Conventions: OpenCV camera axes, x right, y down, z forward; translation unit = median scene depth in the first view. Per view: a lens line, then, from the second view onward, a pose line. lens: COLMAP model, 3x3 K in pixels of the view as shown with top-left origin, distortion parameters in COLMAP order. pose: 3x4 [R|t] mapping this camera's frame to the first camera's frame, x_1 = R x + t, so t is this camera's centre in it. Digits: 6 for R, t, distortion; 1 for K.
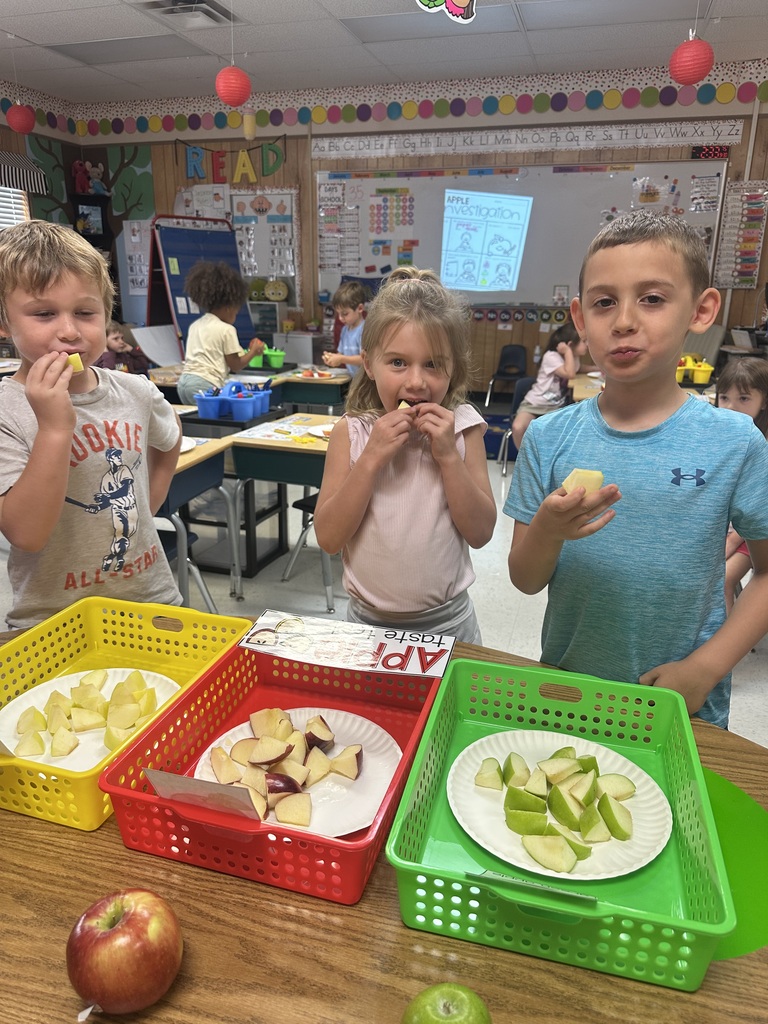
lens RADIAL K [[744.1, 0, 381.9], [0, 744.1, 520.8], [0, 0, 1]] dist [0.025340, -0.028355]
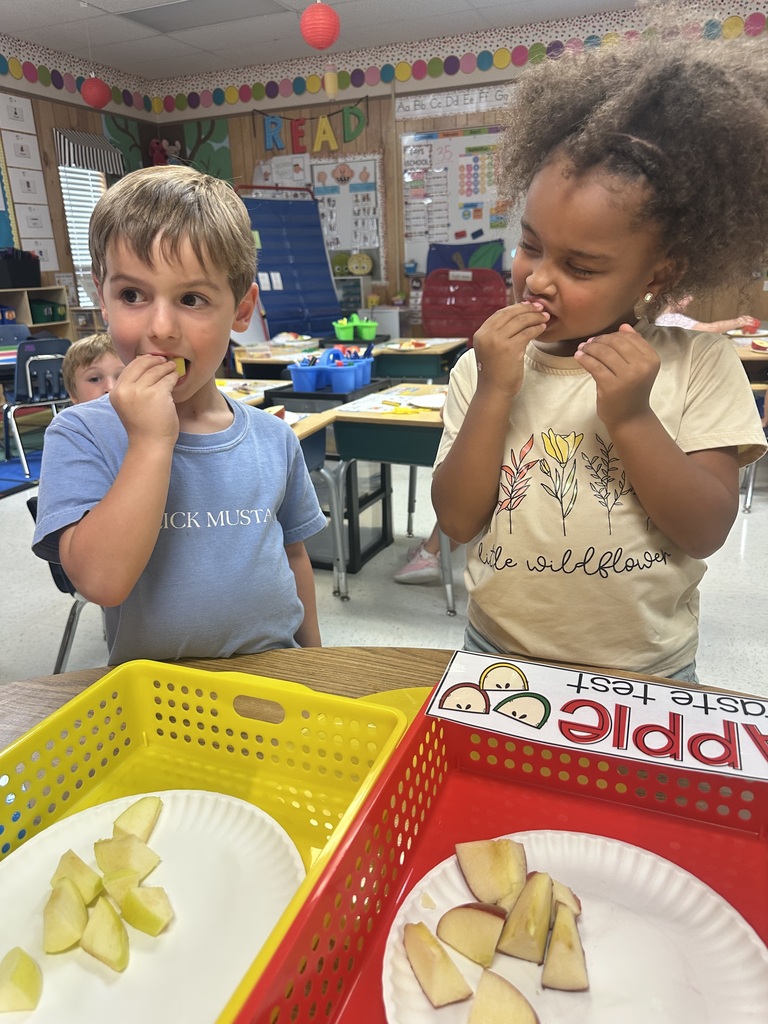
lens RADIAL K [[744.1, 0, 389.1], [0, 744.1, 512.3], [0, 0, 1]] dist [0.025340, -0.028355]
pose [[0.995563, -0.018883, -0.092182, -0.029491], [0.019589, 0.999785, 0.006761, -0.000144], [0.092035, -0.008537, 0.995719, 0.074023]]
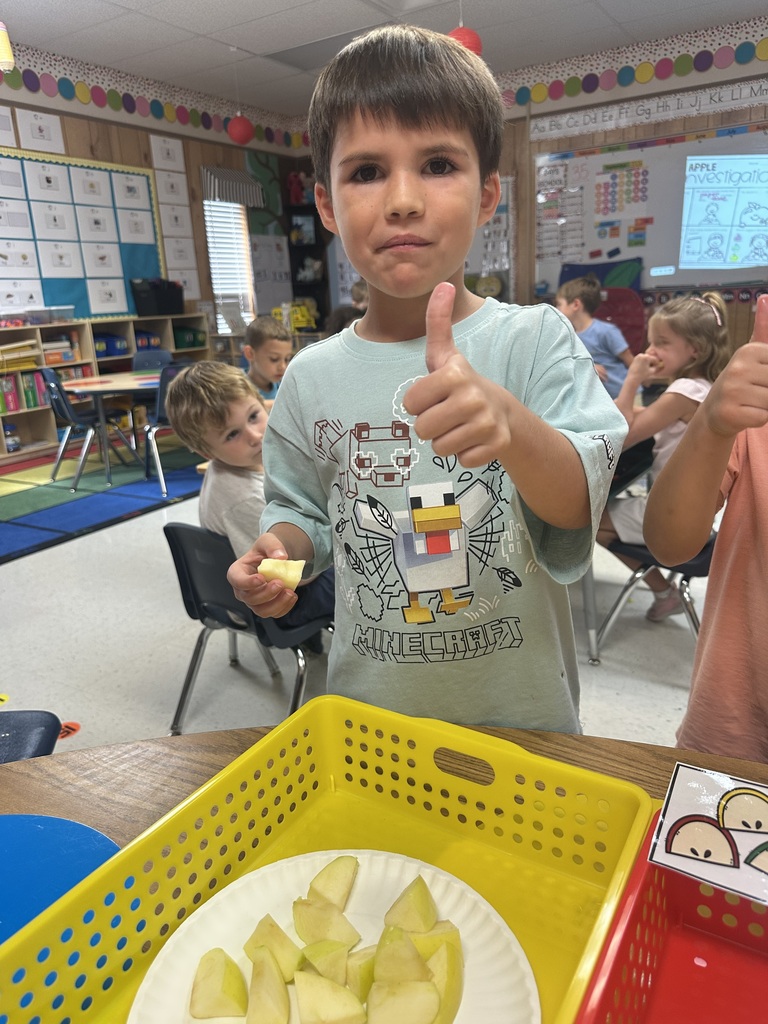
lens RADIAL K [[744.1, 0, 383.9], [0, 744.1, 501.2], [0, 0, 1]] dist [0.025340, -0.028355]
pose [[0.967990, 0.002109, -0.250980, -0.042416], [-0.011845, 0.999234, -0.037290, -0.005728], [0.250709, 0.039069, 0.967274, 0.094393]]
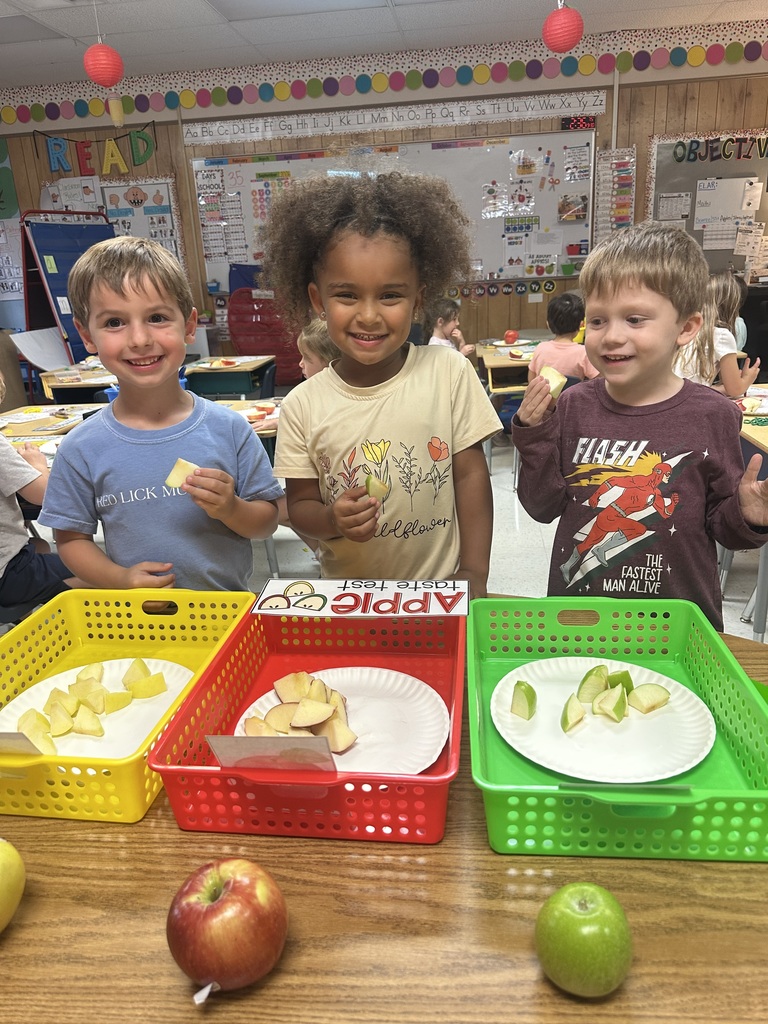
lens RADIAL K [[744.1, 0, 394.1], [0, 744.1, 521.5], [0, 0, 1]] dist [0.025340, -0.028355]
pose [[0.983382, -0.112038, 0.142855, -0.024171], [0.110253, 0.993695, 0.020370, 0.008960], [-0.144236, -0.004282, 0.989534, 0.005539]]
